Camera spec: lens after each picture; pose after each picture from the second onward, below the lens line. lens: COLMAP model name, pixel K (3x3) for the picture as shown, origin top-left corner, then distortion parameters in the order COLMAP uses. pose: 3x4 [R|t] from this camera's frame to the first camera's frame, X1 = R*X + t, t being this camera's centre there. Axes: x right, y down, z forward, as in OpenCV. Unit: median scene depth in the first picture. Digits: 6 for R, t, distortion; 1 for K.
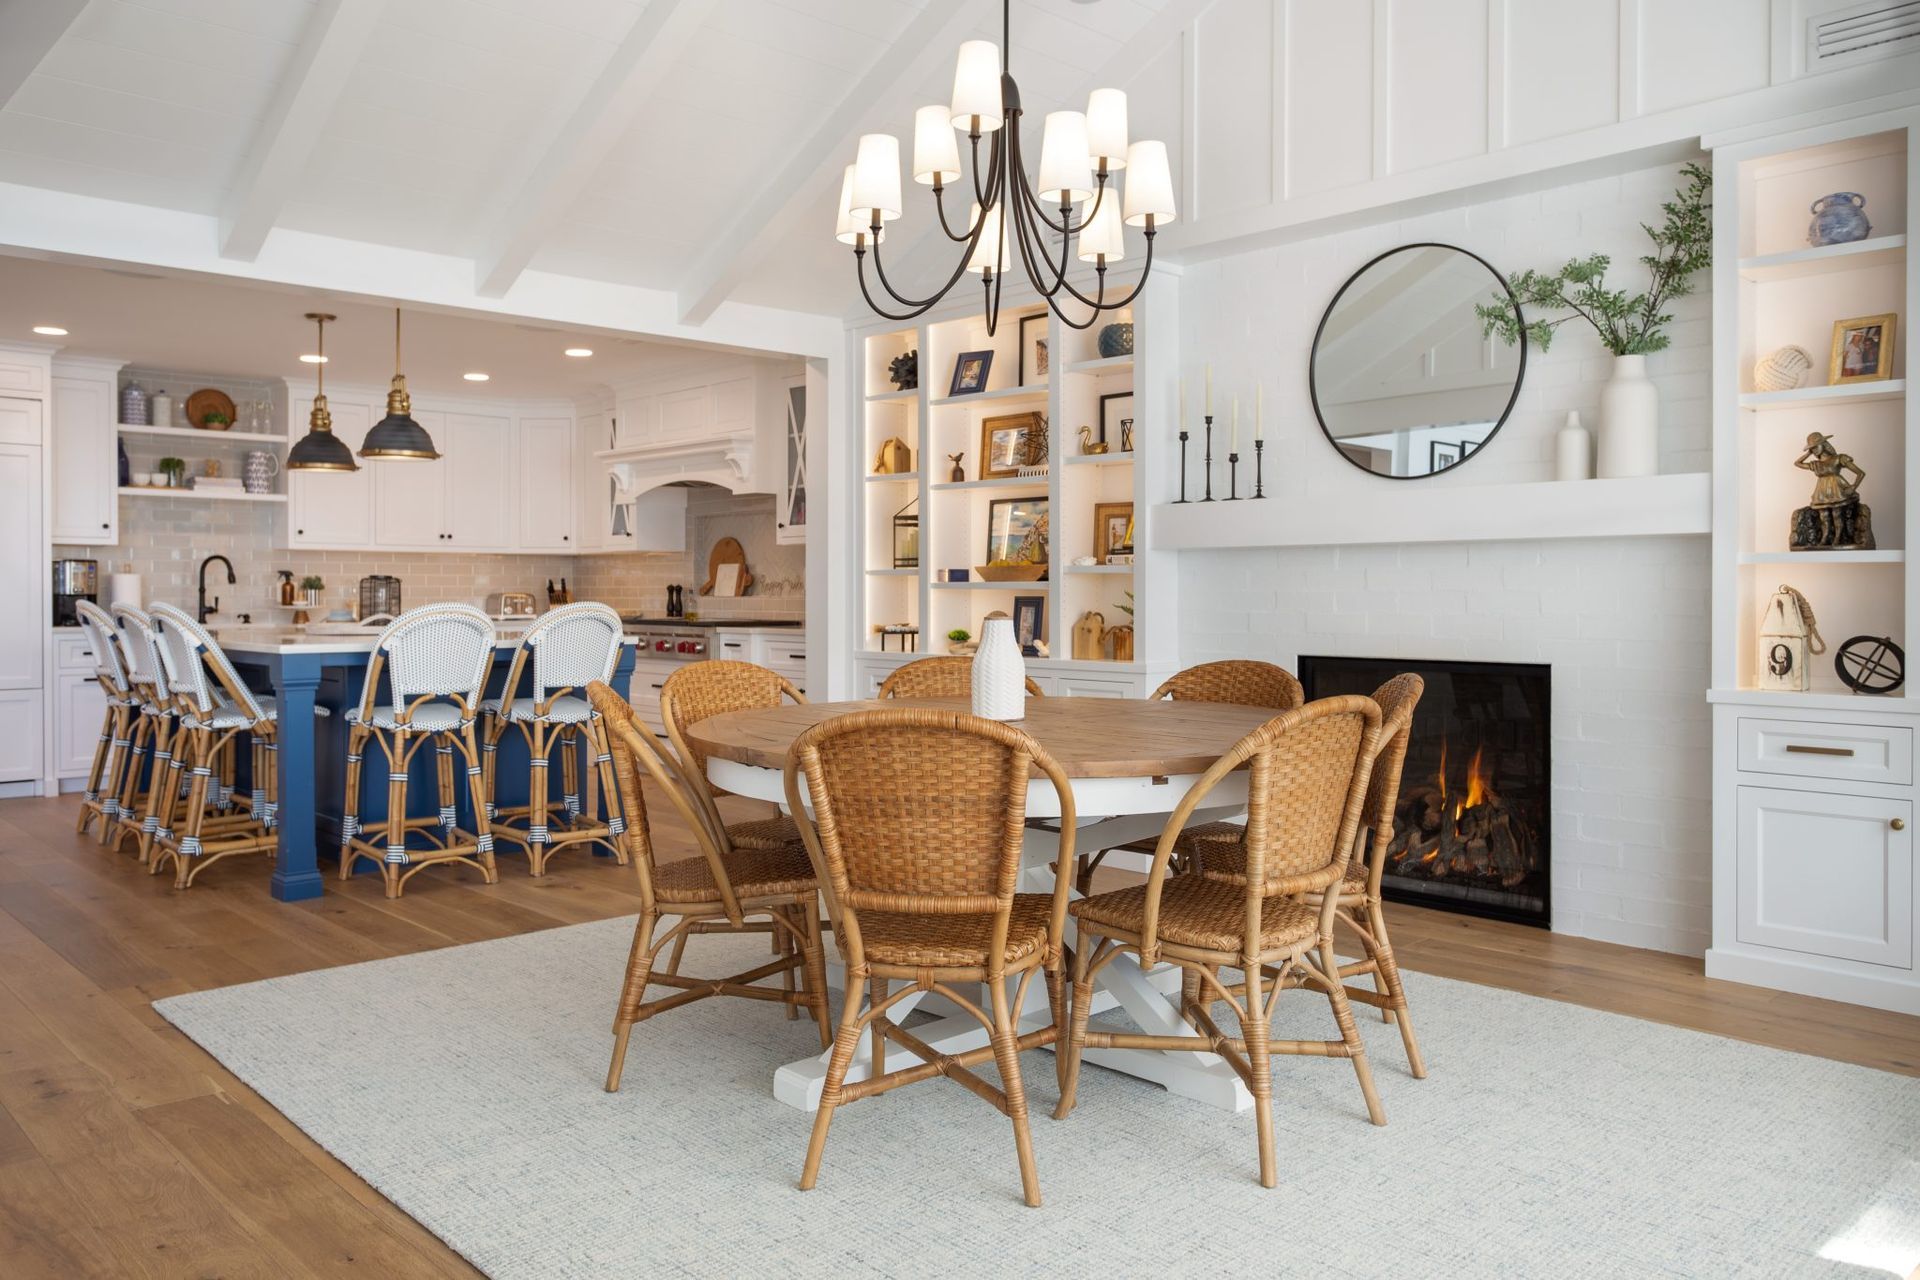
lens RADIAL K [[1450.1, 0, 928.4], [0, 1450.1, 608.8], [0, 0, 1]] dist [0.007837, 0.000592]
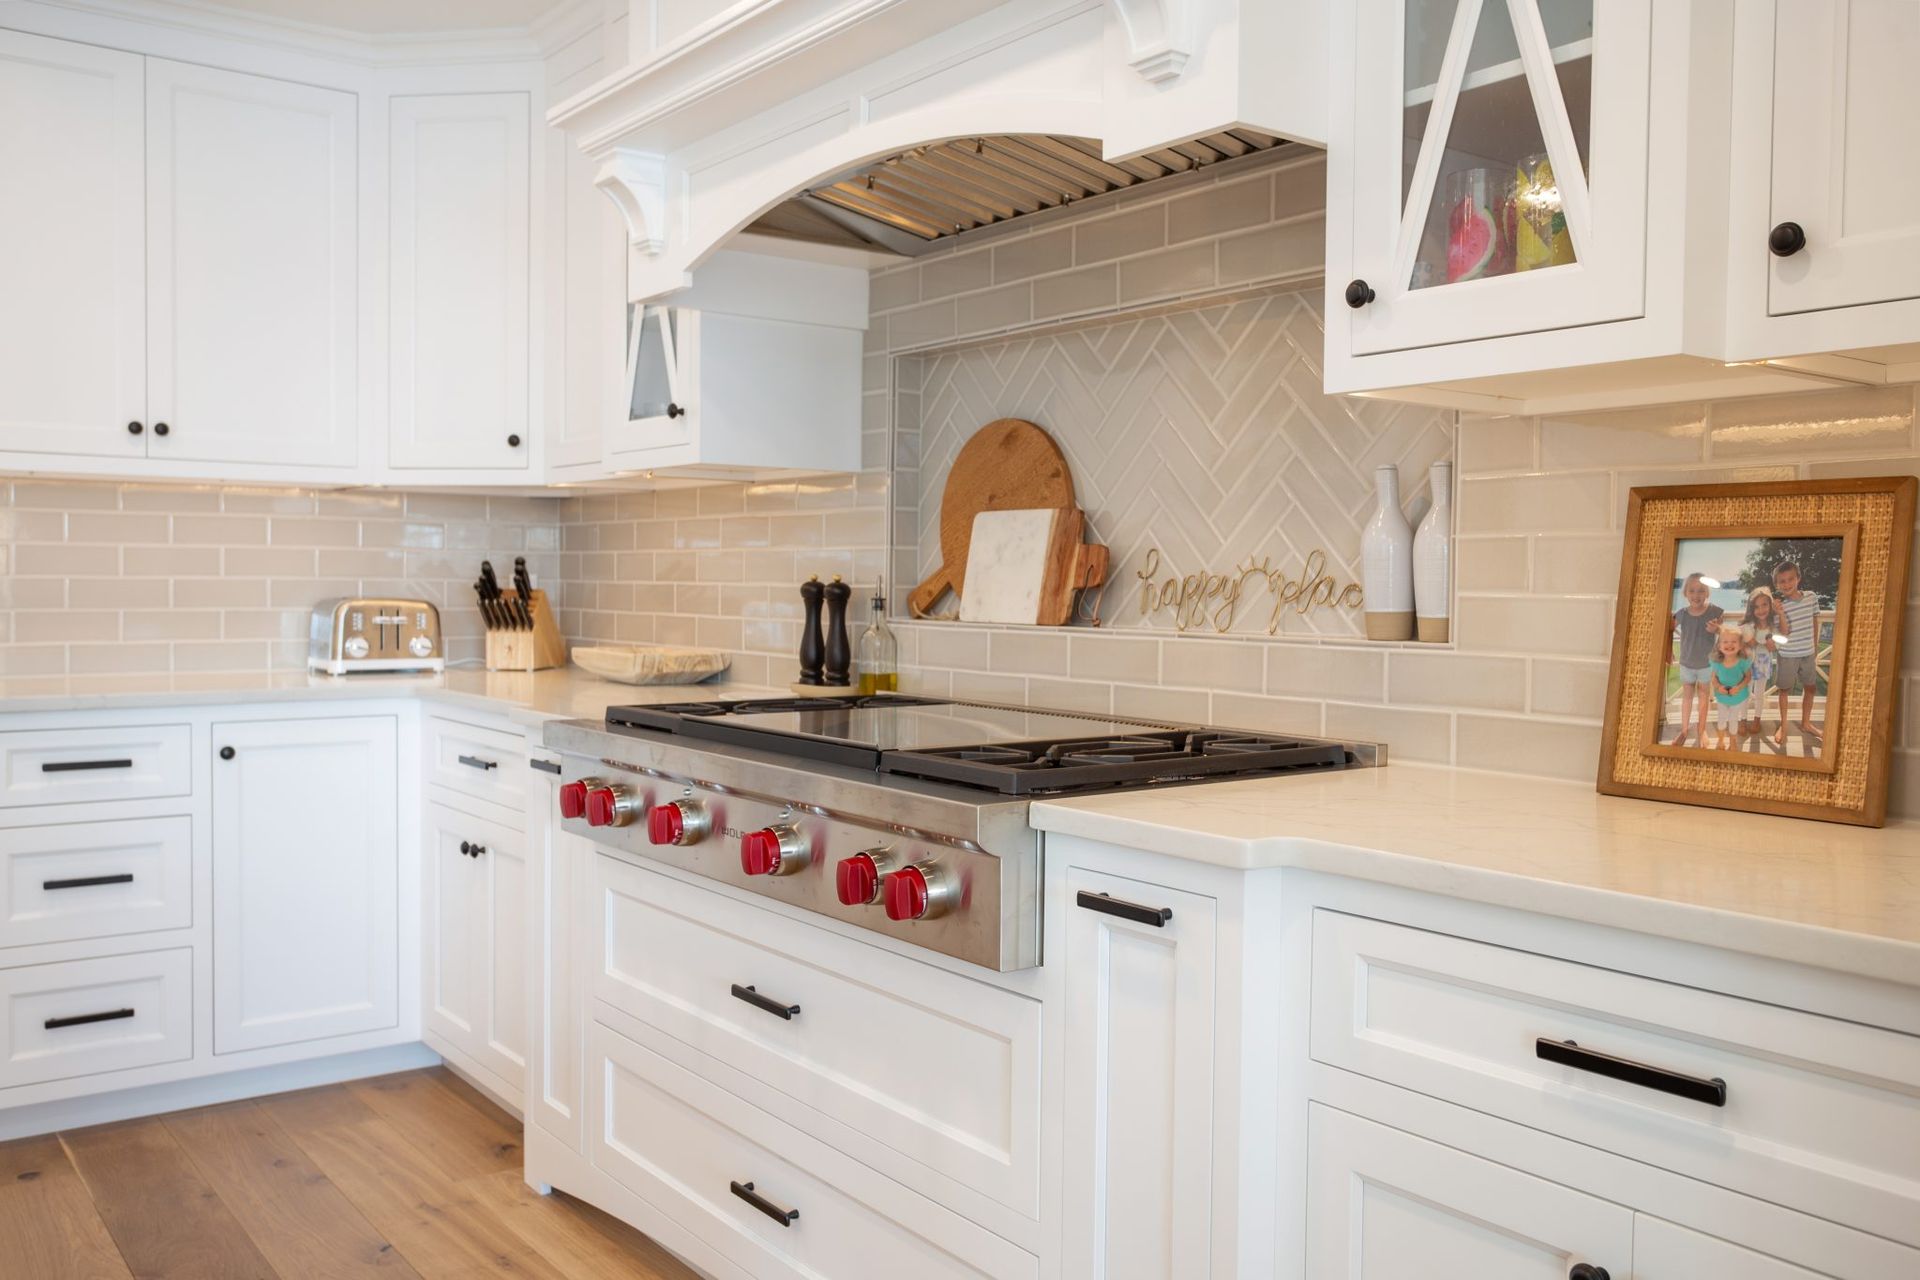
lens RADIAL K [[1631.4, 0, 958.8], [0, 1631.4, 612.4], [0, 0, 1]] dist [-0.011087, -0.004958]
pose [[0.995865, 0.011168, -0.090157, -0.136551], [-0.010501, 0.999914, 0.007875, -0.015101], [0.090237, -0.006895, 0.995896, 0.776748]]
